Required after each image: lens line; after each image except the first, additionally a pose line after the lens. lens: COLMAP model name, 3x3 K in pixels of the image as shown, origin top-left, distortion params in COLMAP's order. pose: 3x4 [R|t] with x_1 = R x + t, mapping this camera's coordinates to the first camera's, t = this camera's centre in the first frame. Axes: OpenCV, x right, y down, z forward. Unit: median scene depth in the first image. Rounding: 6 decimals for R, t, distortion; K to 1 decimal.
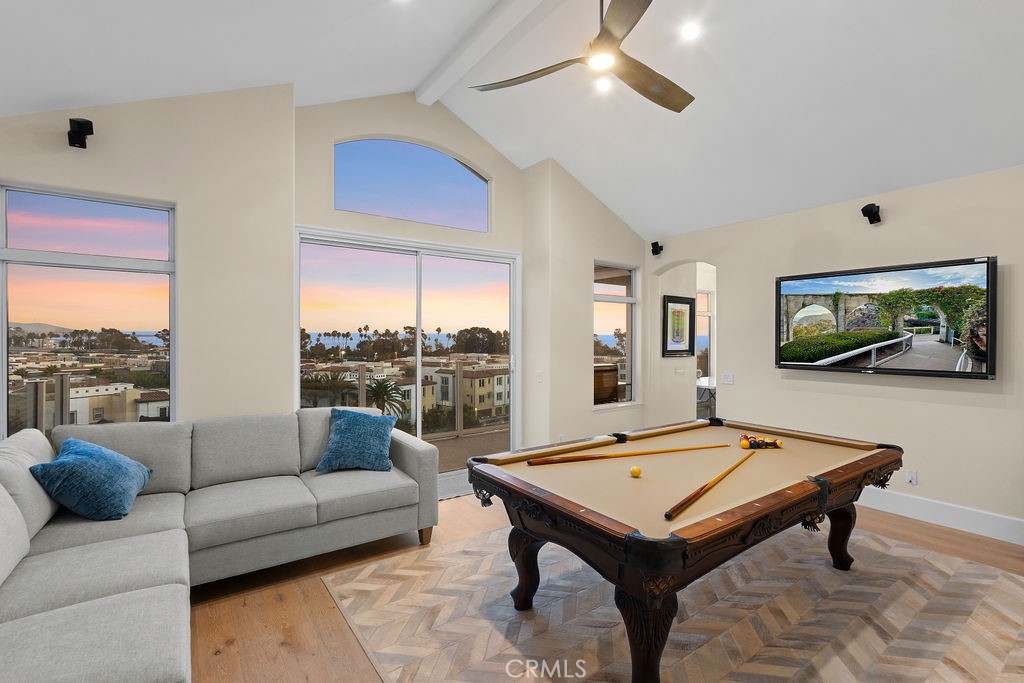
lens RADIAL K [[472.2, 0, 512.0], [0, 472.2, 341.5], [0, 0, 1]] dist [-0.015862, 0.014091]
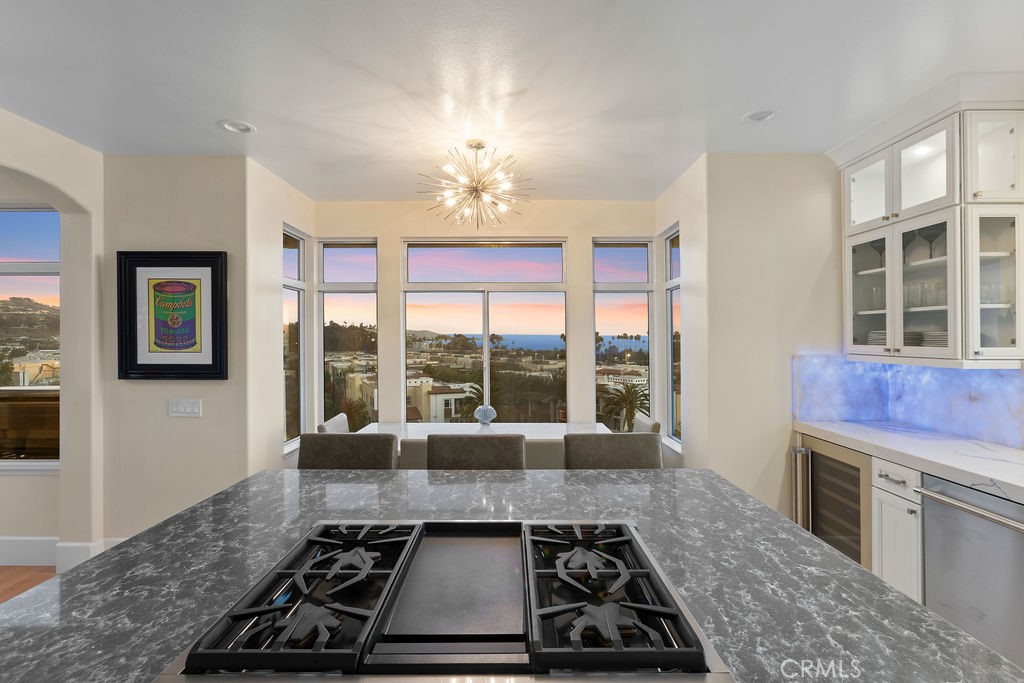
lens RADIAL K [[479.7, 0, 512.0], [0, 479.7, 341.5], [0, 0, 1]] dist [-0.009775, 0.010693]
pose [[0.816779, -0.003129, -0.576943, 0.039381], [0.000012, 0.999985, -0.005406, -0.000186], [0.576951, 0.004409, 0.816767, 0.035514]]
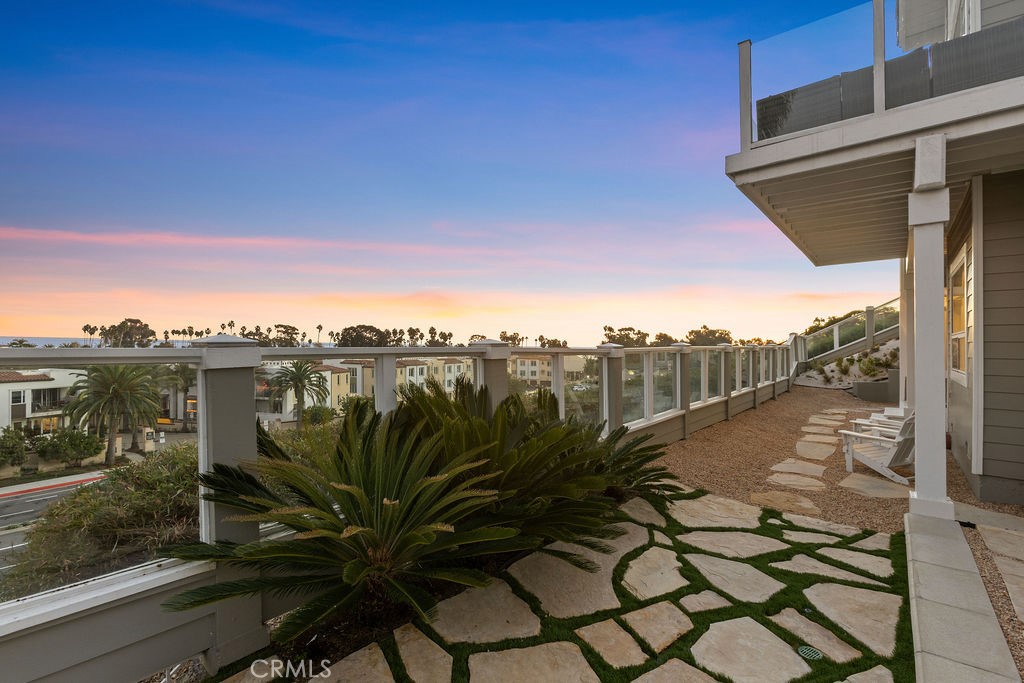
lens RADIAL K [[479.7, 0, 512.0], [0, 479.7, 341.5], [0, 0, 1]] dist [-0.009775, 0.010693]
pose [[0.966824, 0.010714, 0.255220, -0.056707], [-0.007296, 0.999871, -0.014335, 0.024357], [-0.255341, 0.011998, 0.966777, 0.004684]]
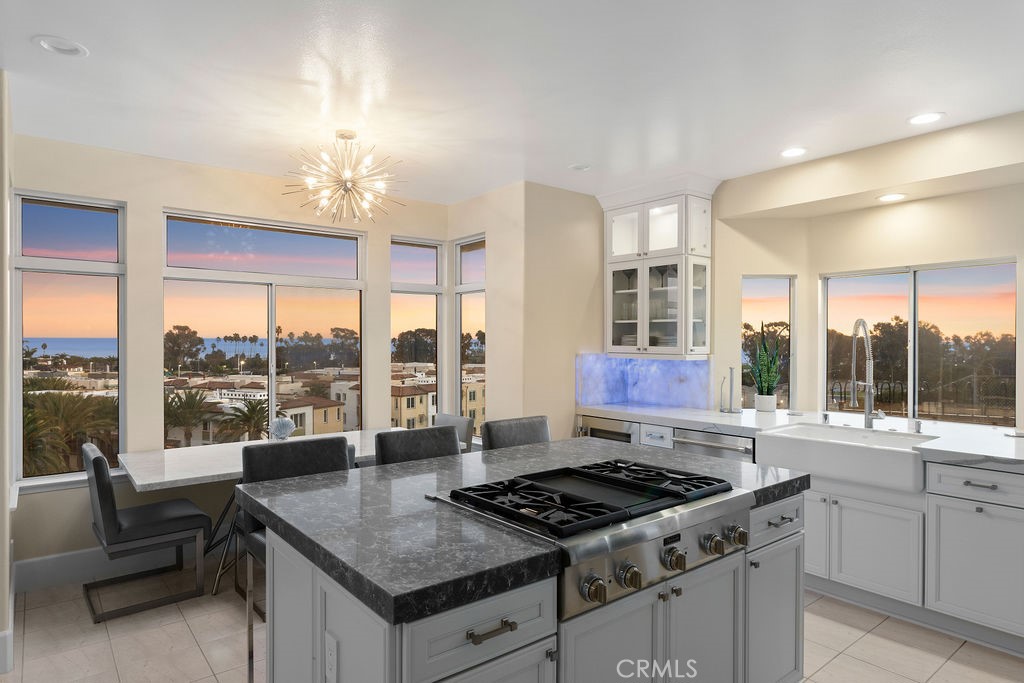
lens RADIAL K [[598.8, 0, 512.0], [0, 598.8, 341.5], [0, 0, 1]] dist [0.000826, 0.001425]
pose [[0.998606, -0.003105, 0.052696, 0.032368], [0.003587, 0.999953, -0.009055, -0.000097], [-0.052665, 0.009232, 0.998570, 0.027480]]
